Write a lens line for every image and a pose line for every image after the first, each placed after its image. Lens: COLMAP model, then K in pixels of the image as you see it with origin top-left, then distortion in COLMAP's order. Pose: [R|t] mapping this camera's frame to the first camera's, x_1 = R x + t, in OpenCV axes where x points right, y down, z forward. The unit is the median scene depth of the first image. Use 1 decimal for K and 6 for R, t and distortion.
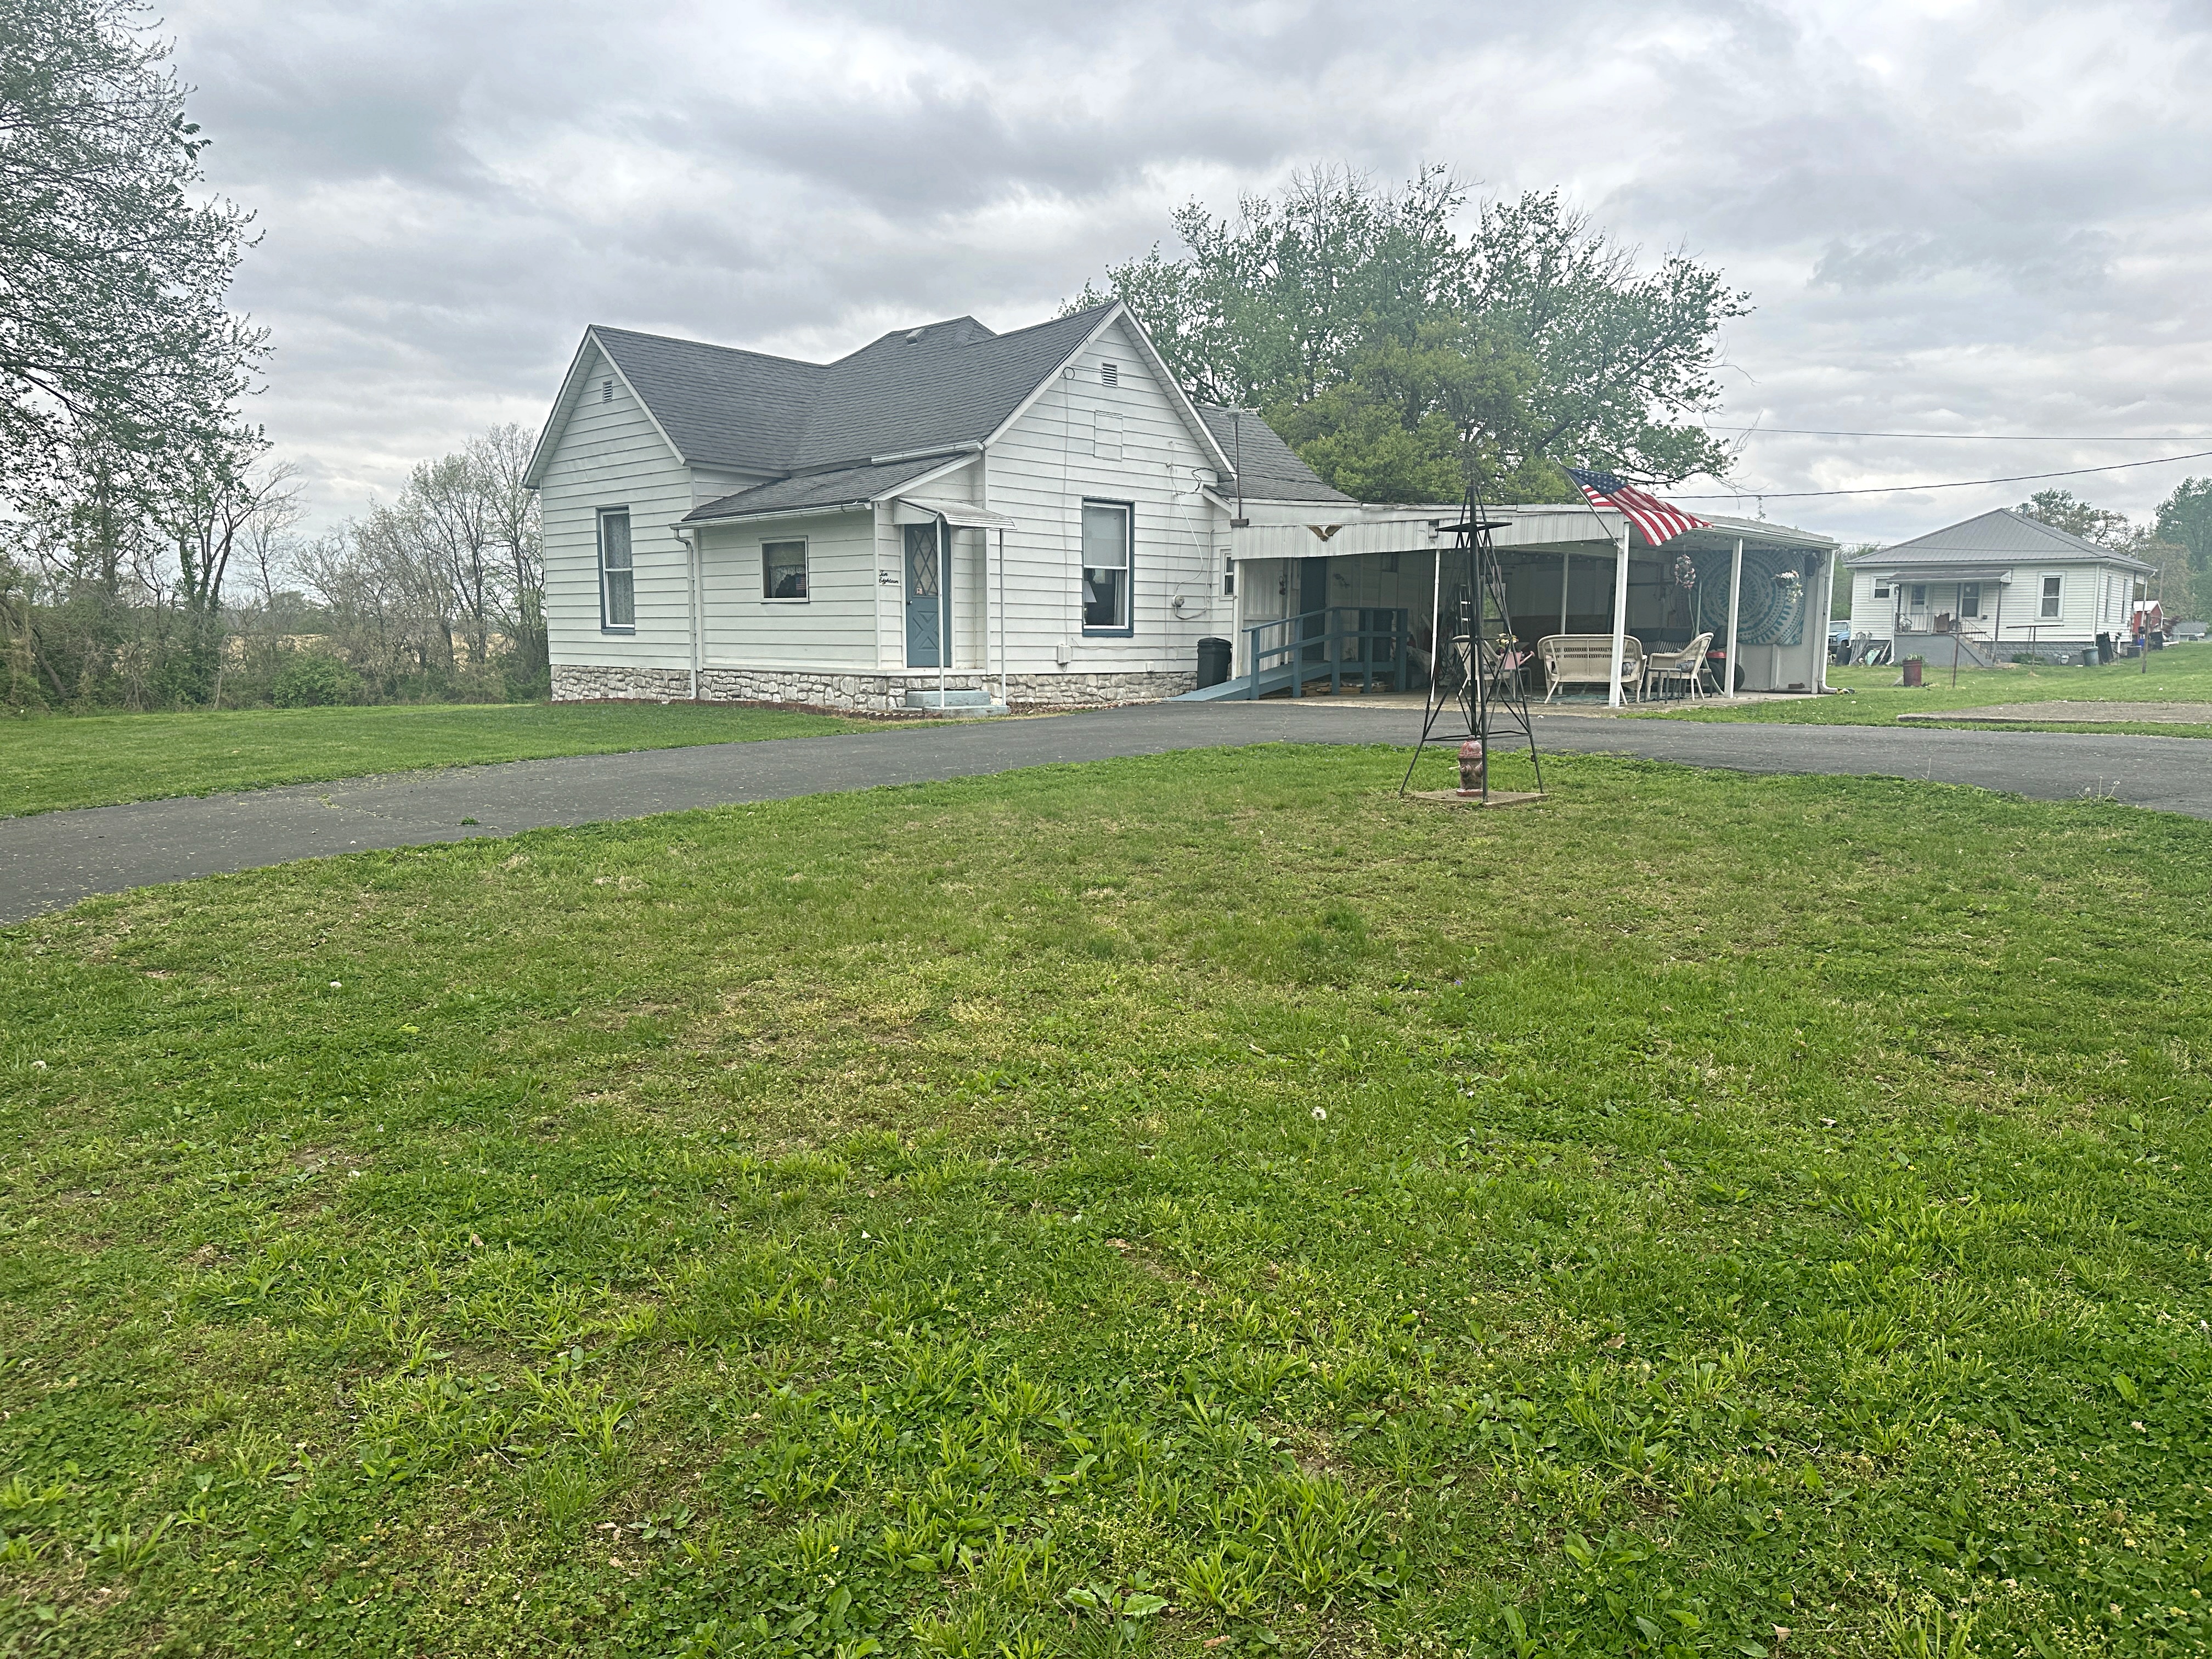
lens RADIAL K [[1659.3, 0, 1106.0], [0, 1659.3, 829.5], [0, 0, 1]] dist [0.121245, -0.118885]
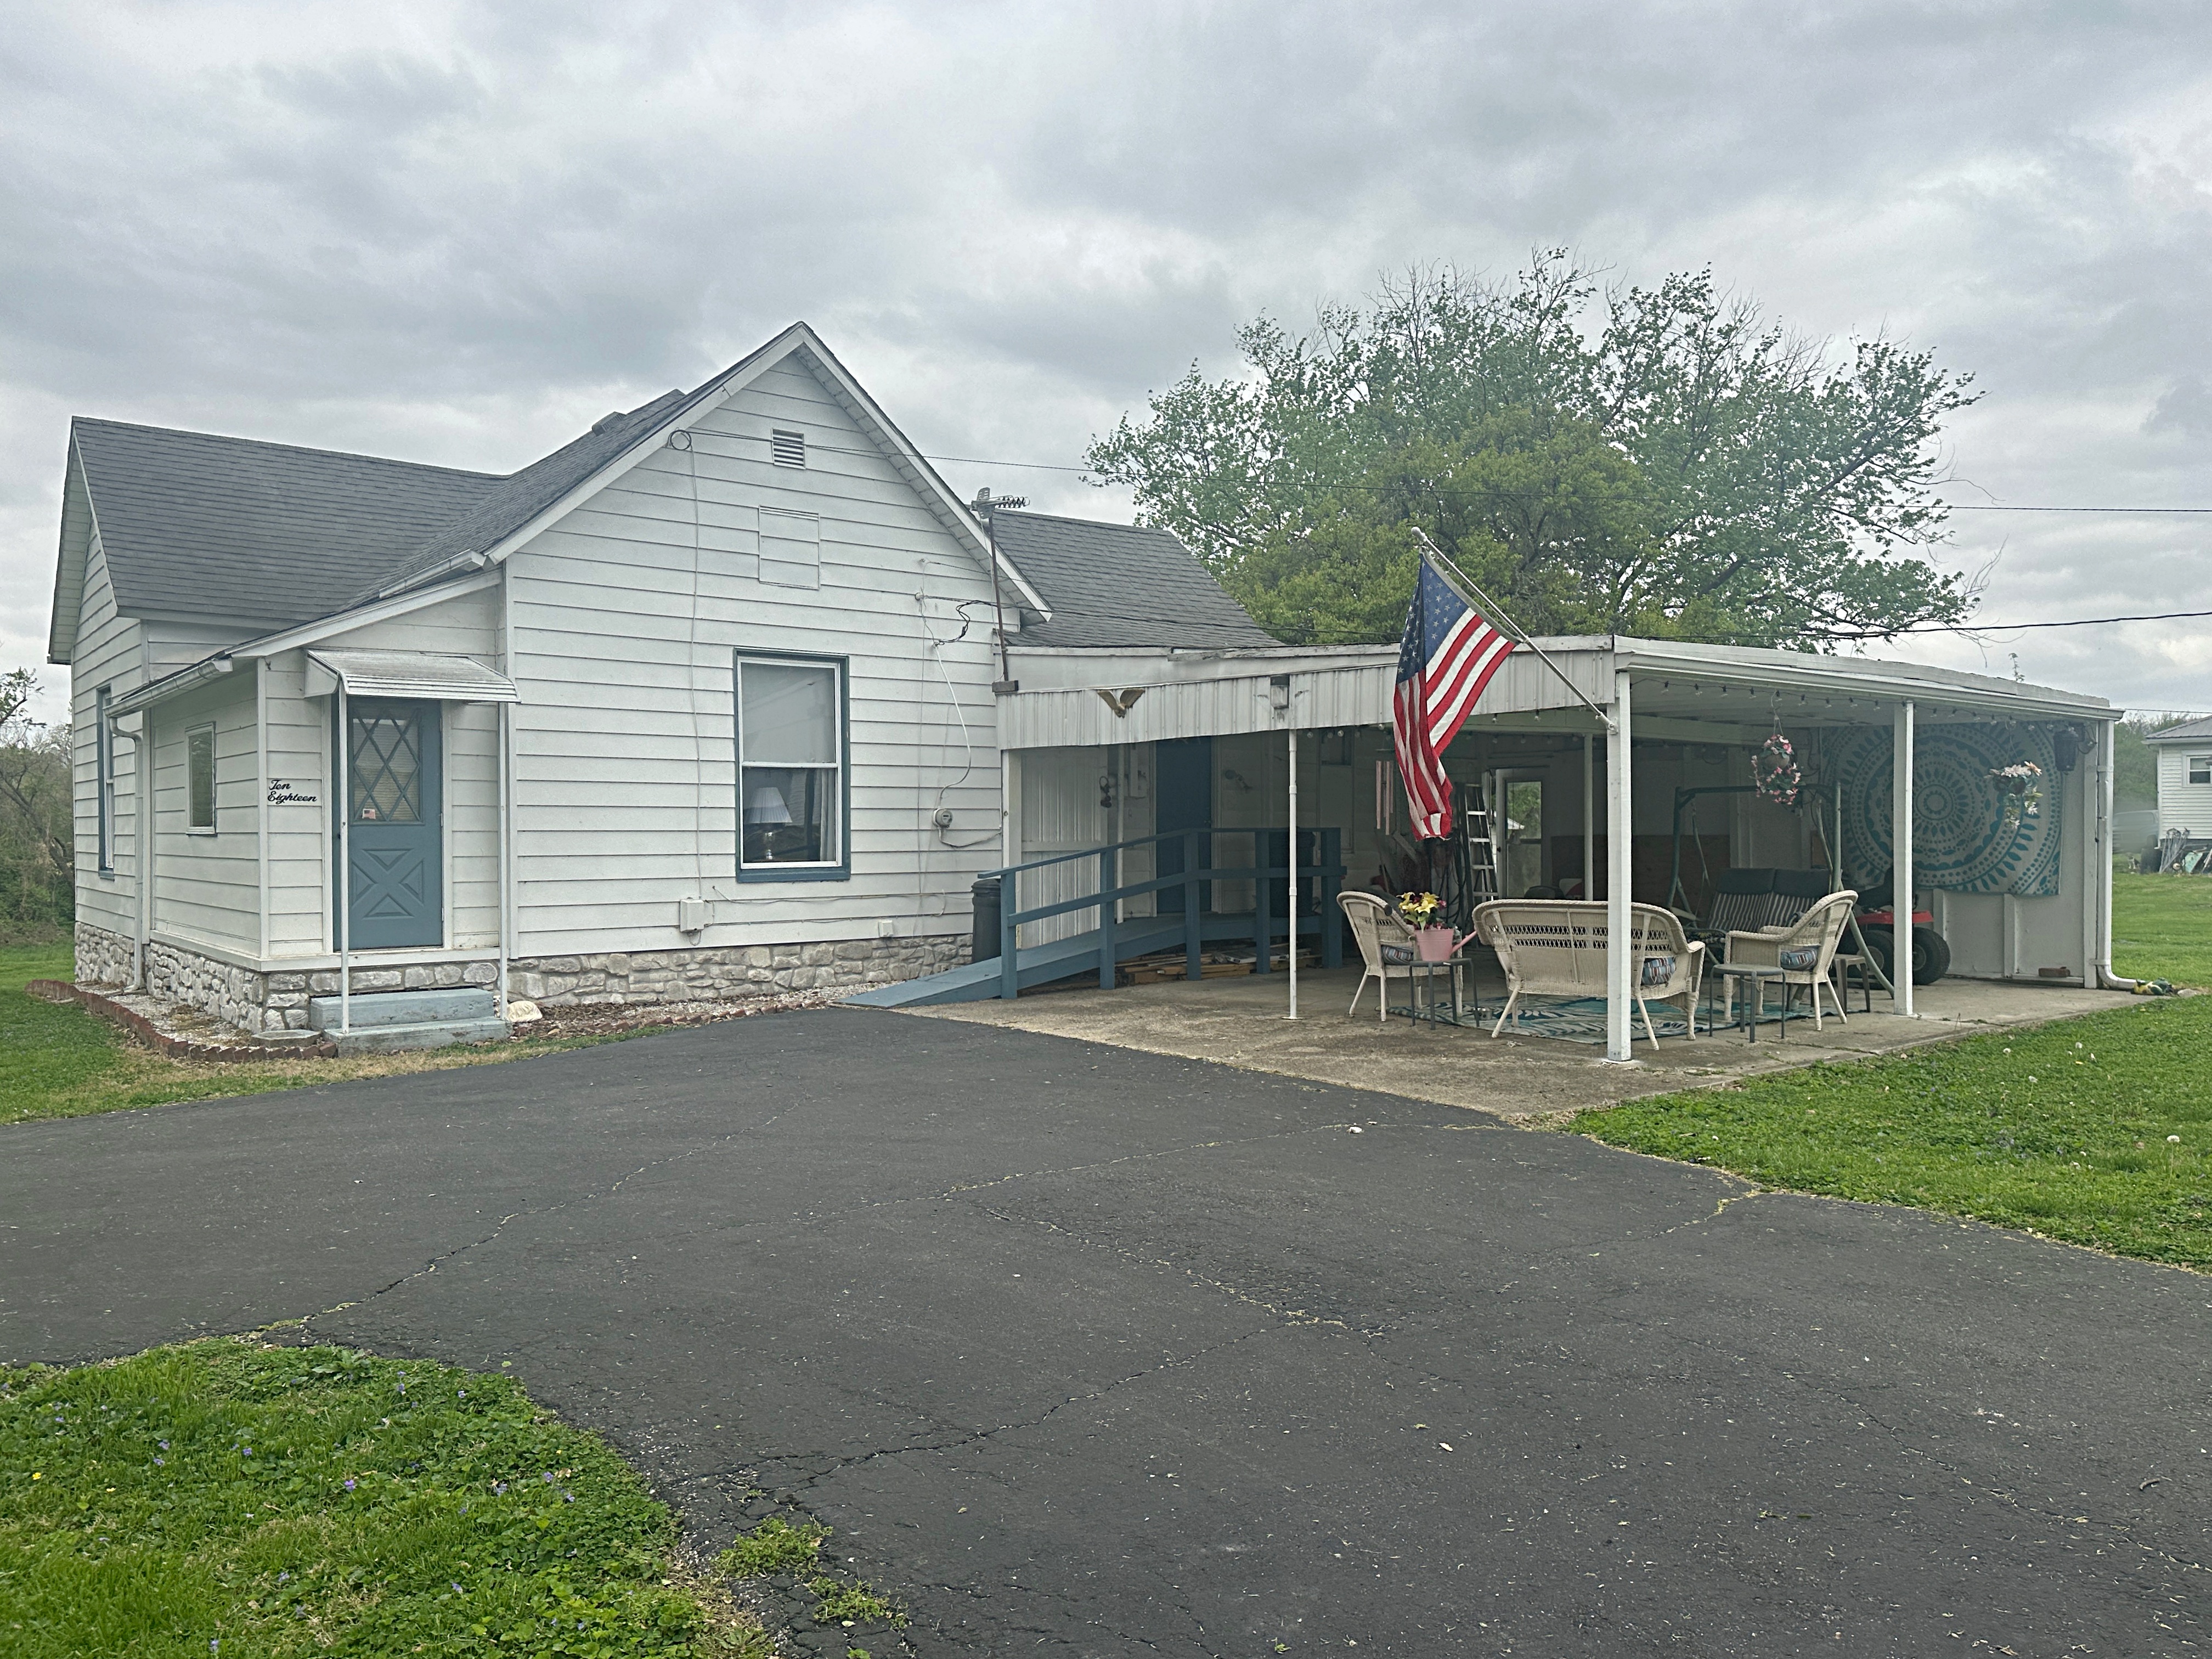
lens RADIAL K [[1659.3, 0, 1106.0], [0, 1659.3, 829.5], [0, 0, 1]] dist [0.121245, -0.118885]
pose [[0.990019, -0.006498, -0.140783, 0.188692], [-0.008599, 0.994290, -0.106363, -0.070753], [0.140671, 0.106512, 0.984310, 0.423383]]
